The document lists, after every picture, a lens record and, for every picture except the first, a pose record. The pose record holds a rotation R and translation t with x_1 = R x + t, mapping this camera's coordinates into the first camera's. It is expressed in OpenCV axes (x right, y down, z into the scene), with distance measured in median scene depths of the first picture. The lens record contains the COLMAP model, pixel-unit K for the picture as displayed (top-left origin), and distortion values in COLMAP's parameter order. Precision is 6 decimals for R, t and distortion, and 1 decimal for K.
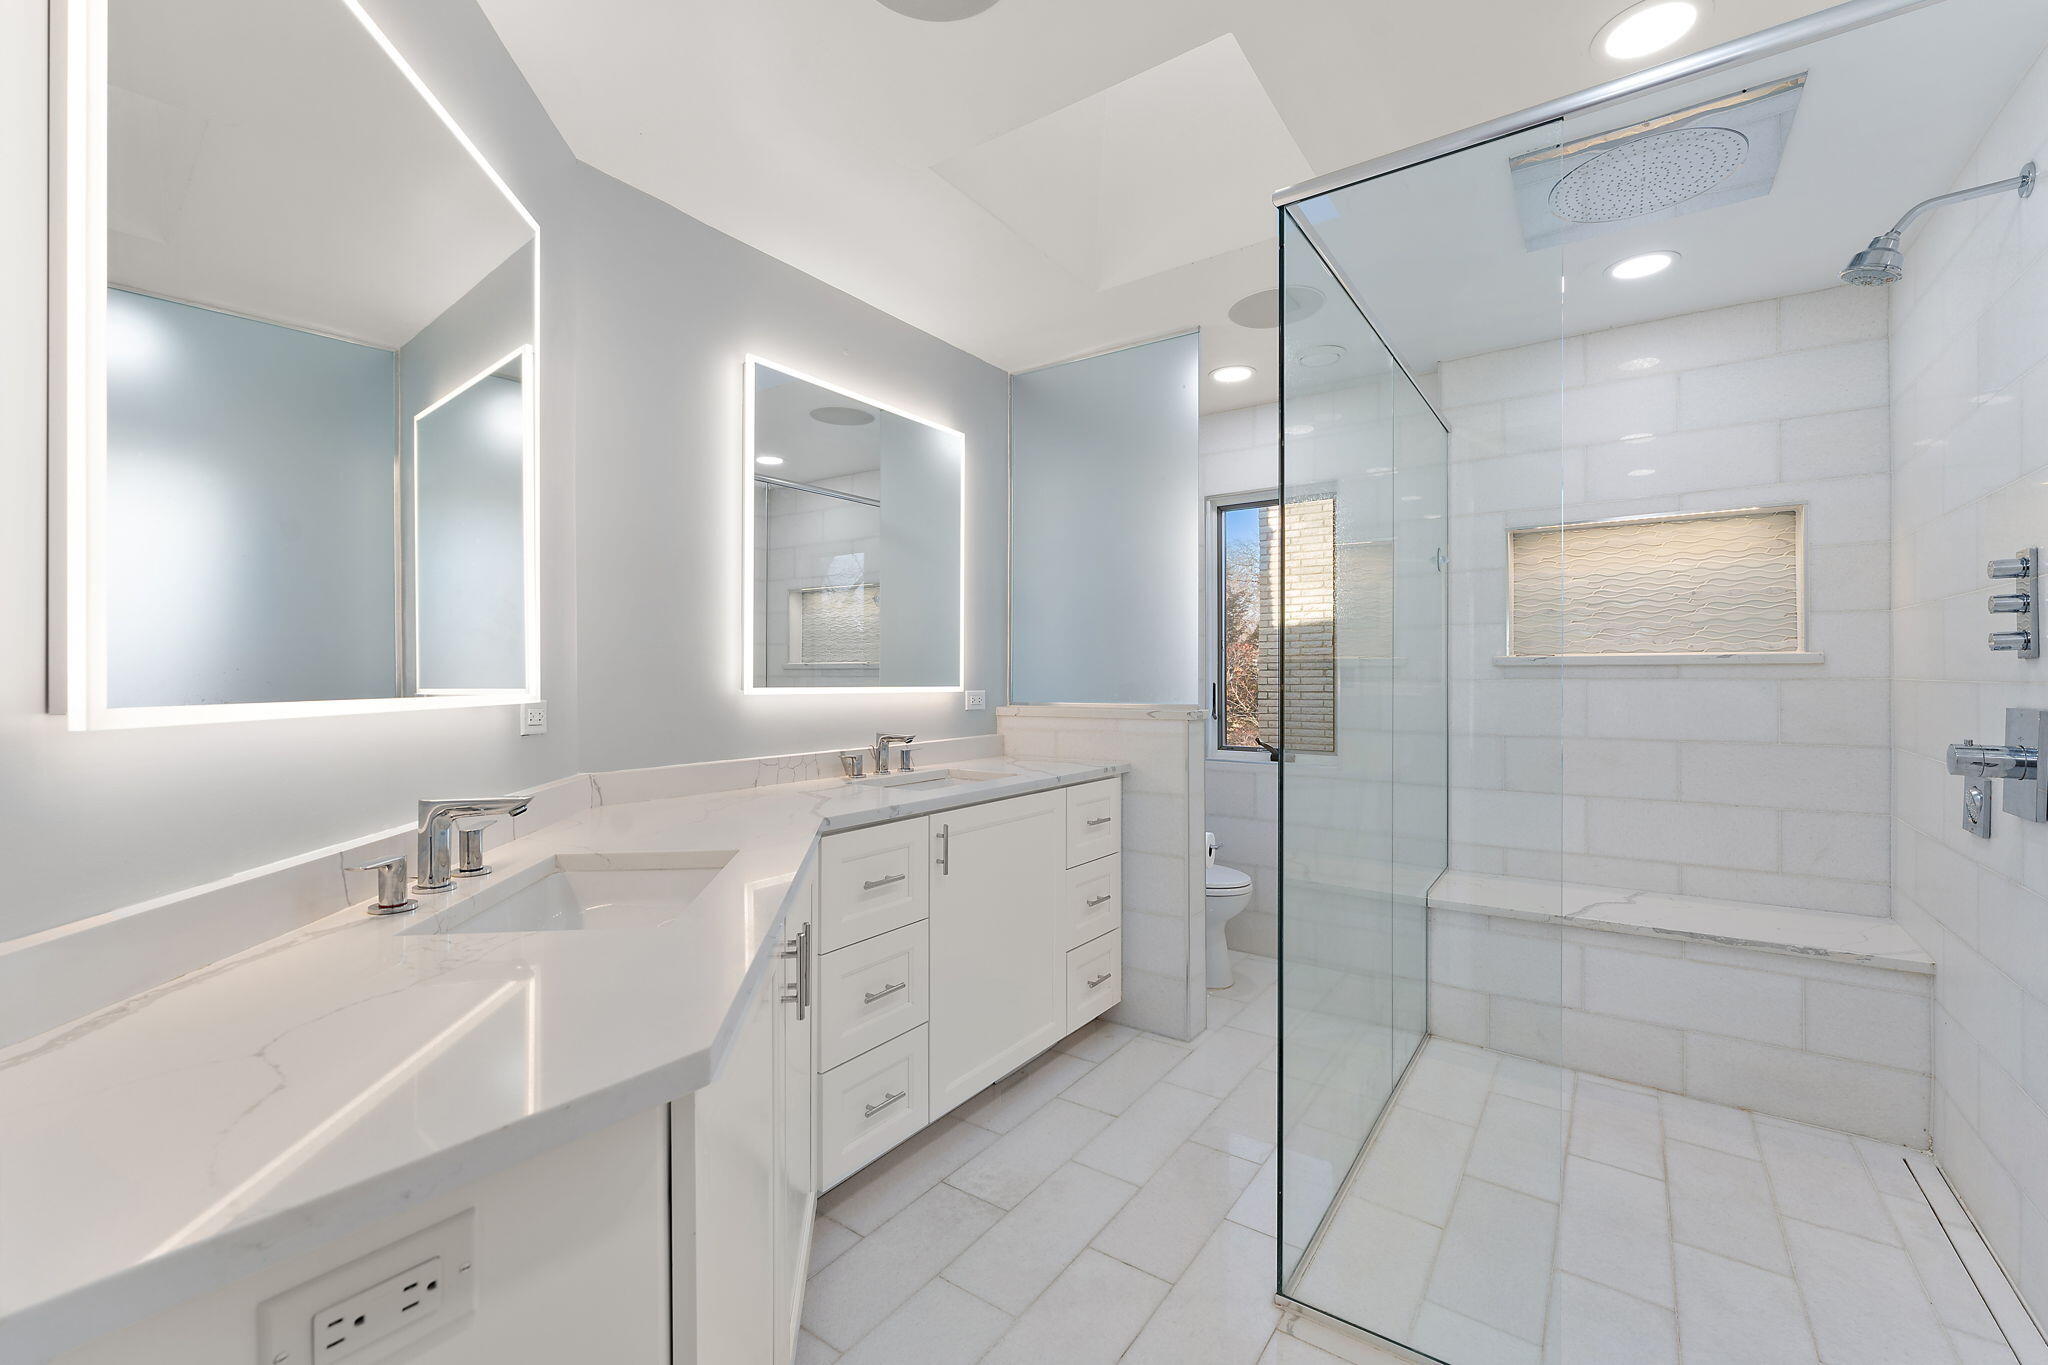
lens RADIAL K [[838.0, 0, 1023.1], [0, 838.0, 683.5], [0, 0, 1]] dist [-0.005478, 0.000713]
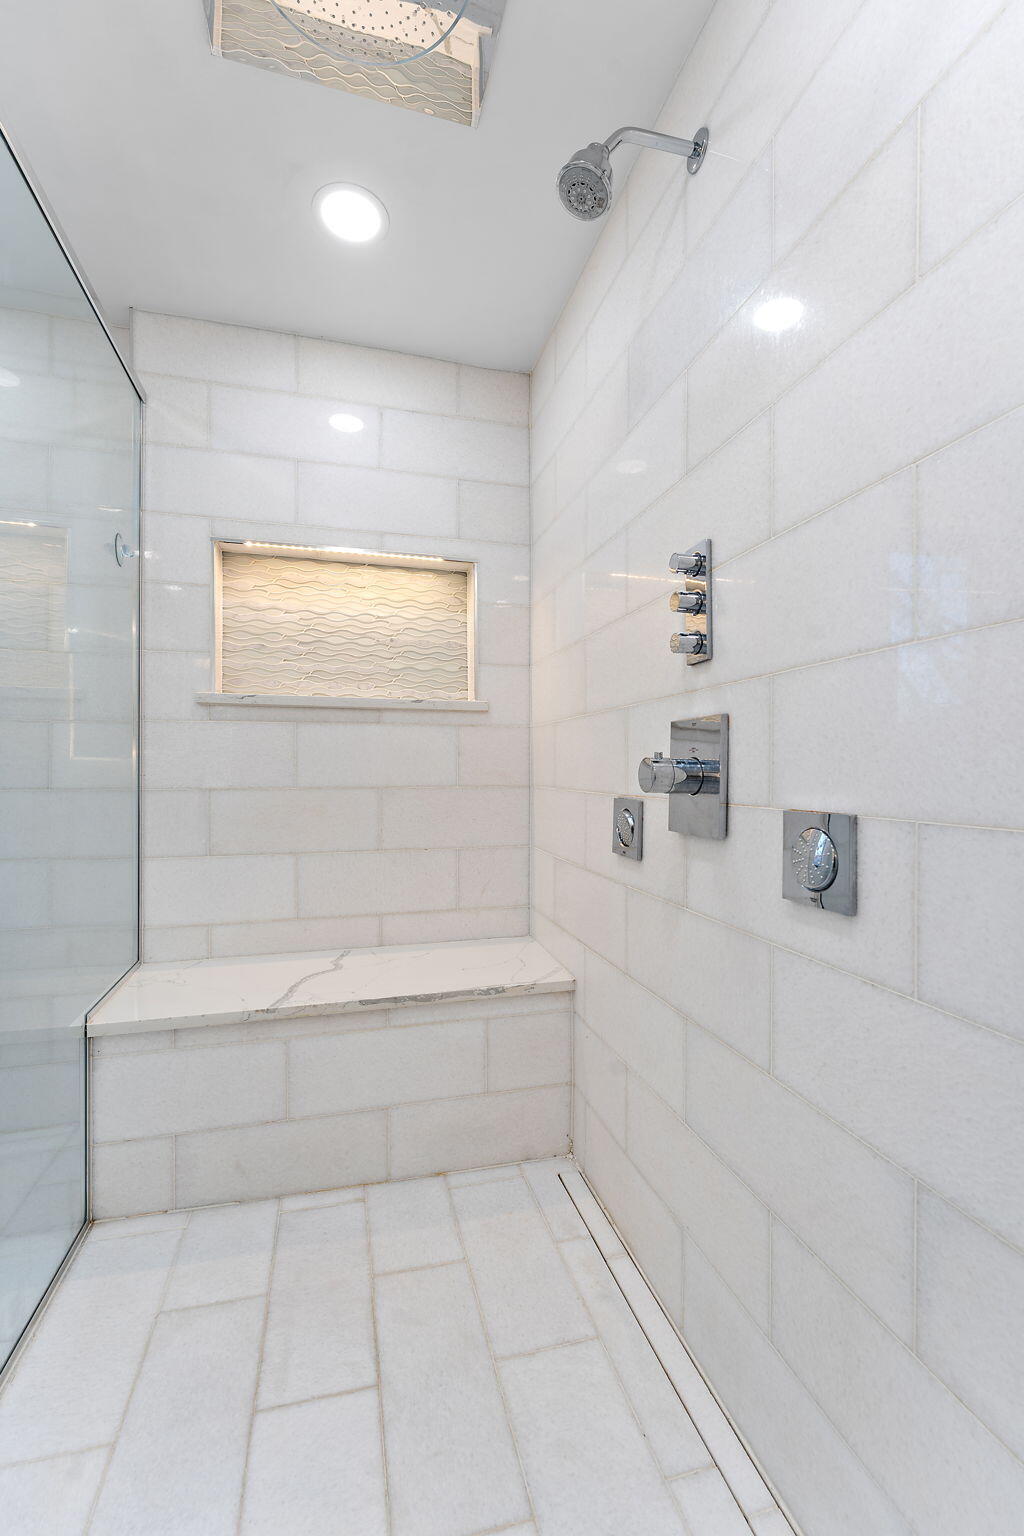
lens RADIAL K [[628.5, 0, 513.0], [0, 628.5, 771.5], [0, 0, 1]] dist [-0.005478, 0.000713]
pose [[0.624686, 0.007015, 0.780845, 0.332859], [0.000184, 0.999958, -0.009131, 0.060396], [-0.780876, 0.005848, 0.624658, 0.452462]]
